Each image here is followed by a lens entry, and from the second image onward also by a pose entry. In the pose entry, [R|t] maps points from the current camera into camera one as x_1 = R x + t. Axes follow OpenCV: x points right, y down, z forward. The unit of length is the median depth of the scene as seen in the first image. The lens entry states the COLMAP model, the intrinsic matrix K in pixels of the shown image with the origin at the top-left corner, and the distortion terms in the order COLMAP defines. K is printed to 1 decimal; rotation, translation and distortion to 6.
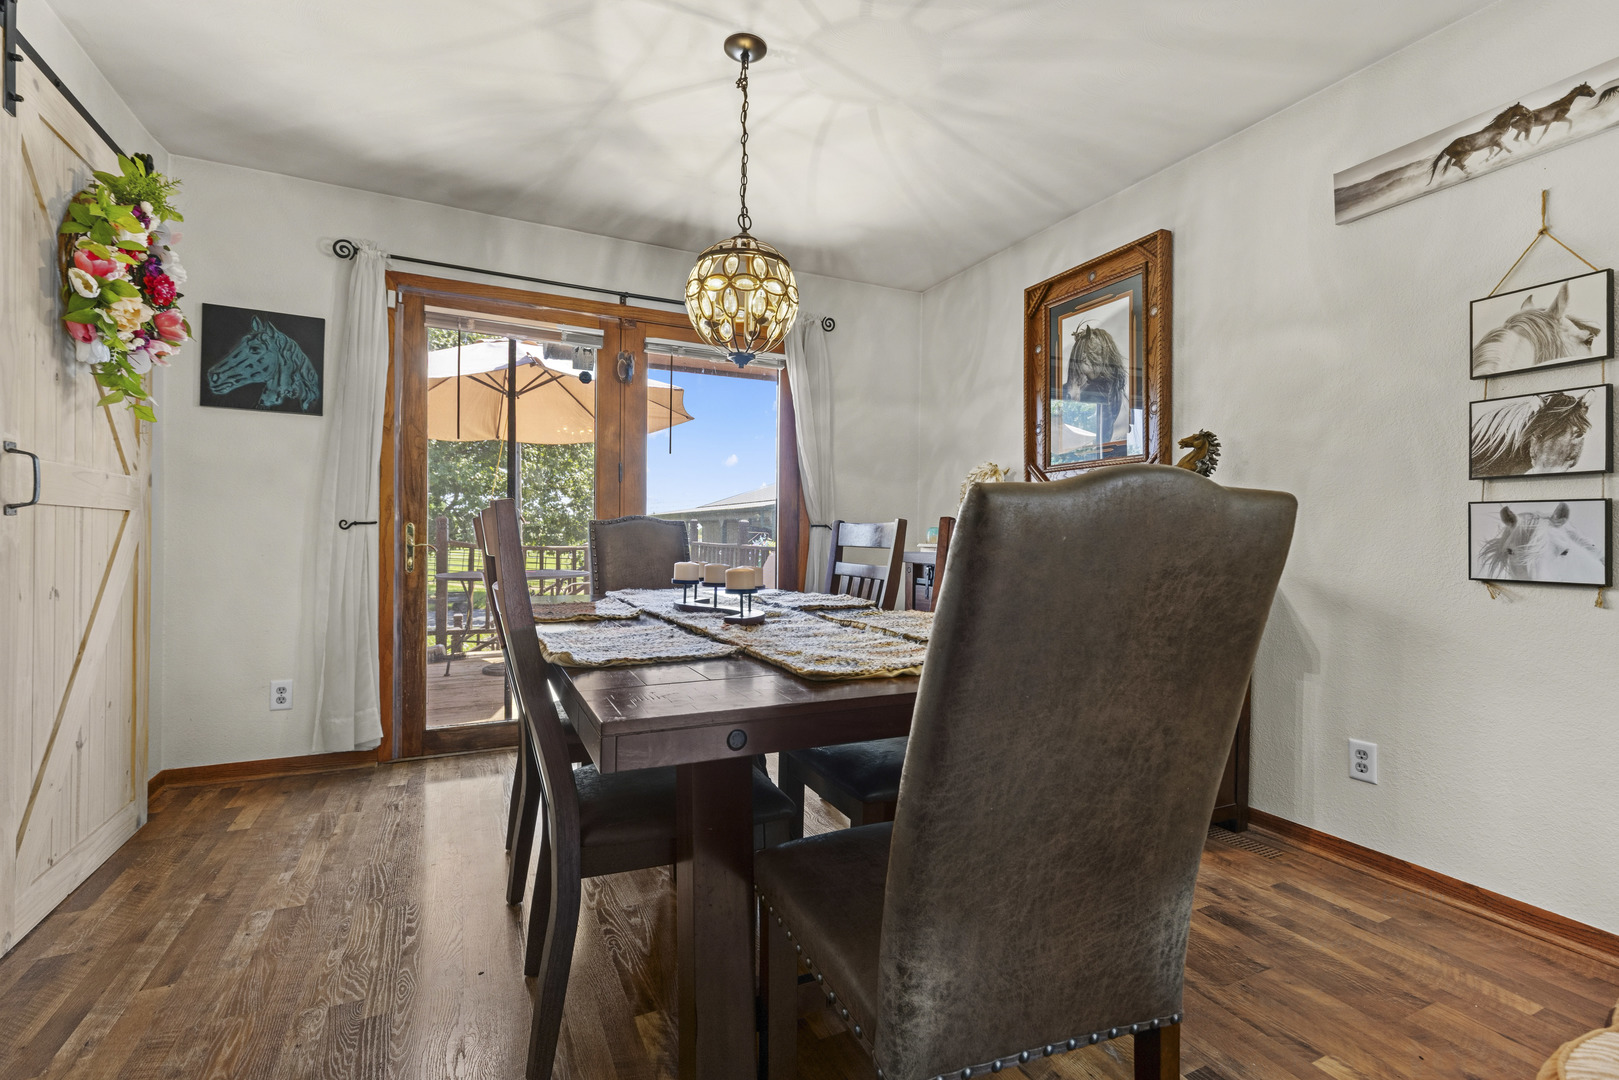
lens RADIAL K [[740.3, 0, 815.9], [0, 740.3, 538.9], [0, 0, 1]] dist [-0.000837, 0.000035]
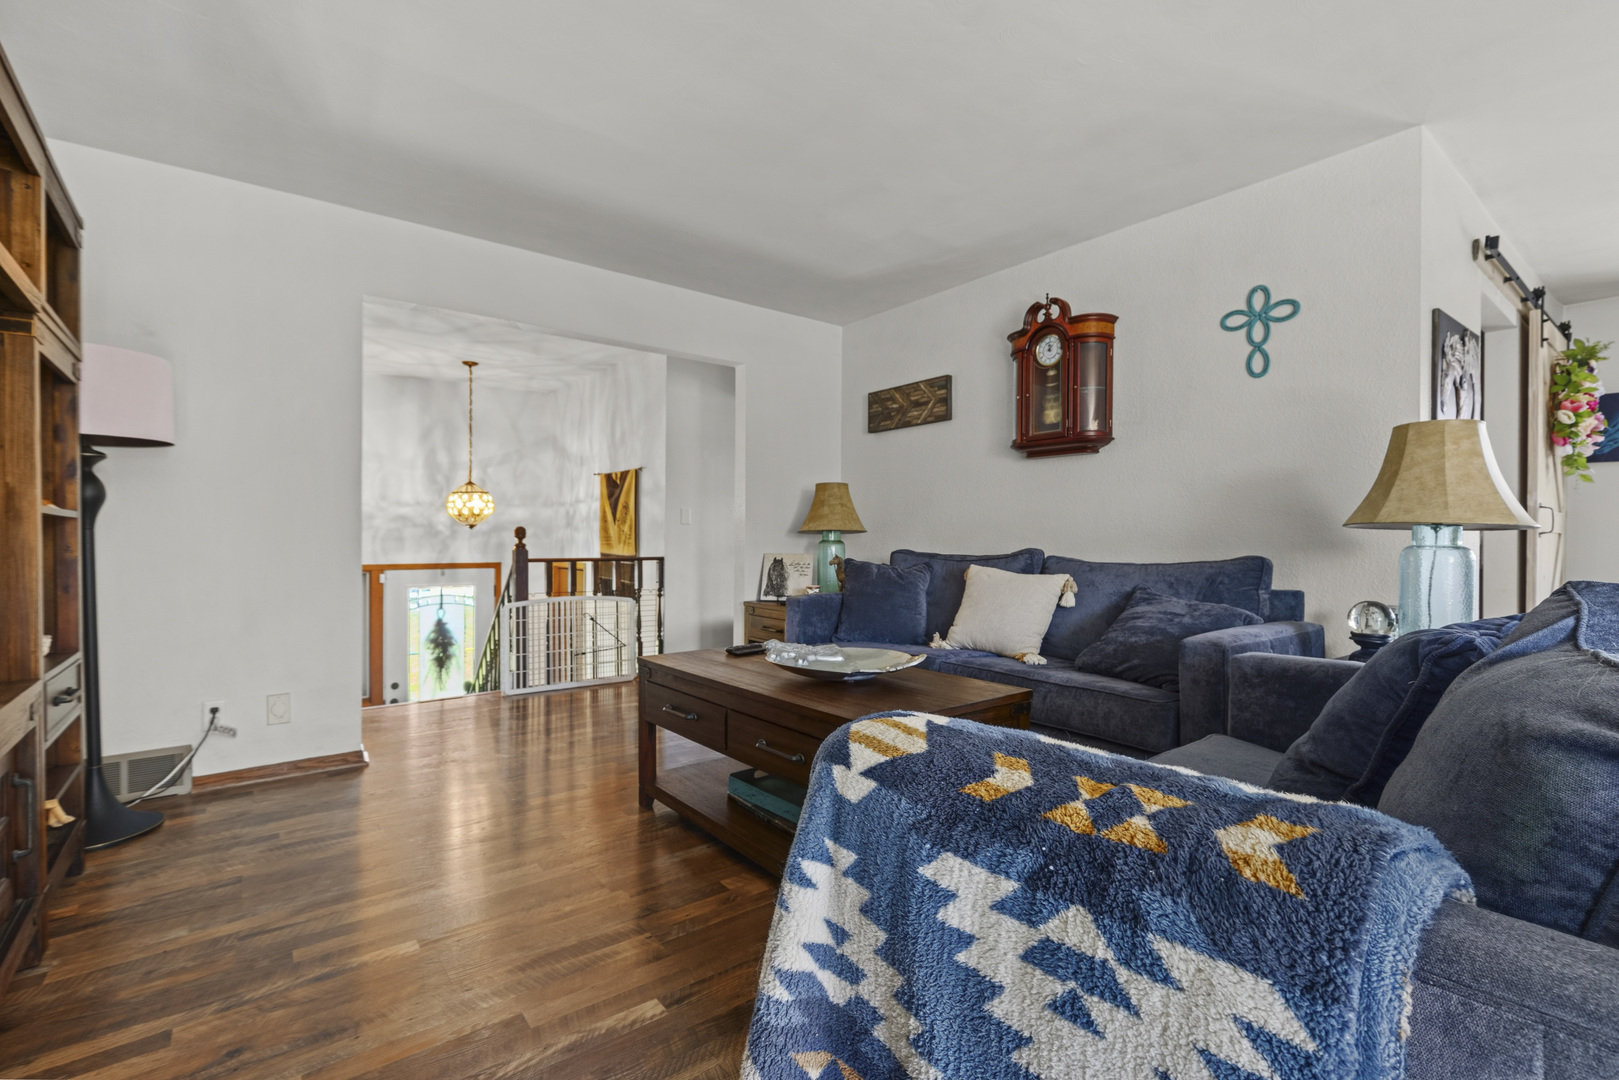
lens RADIAL K [[740.3, 0, 810.6], [0, 740.3, 544.3], [0, 0, 1]] dist [-0.000837, 0.000035]
pose [[0.228949, -0.004021, -0.973430, 0.412170], [0.001266, 0.999992, -0.003833, -0.008226], [0.973437, -0.000355, 0.228953, -1.287246]]
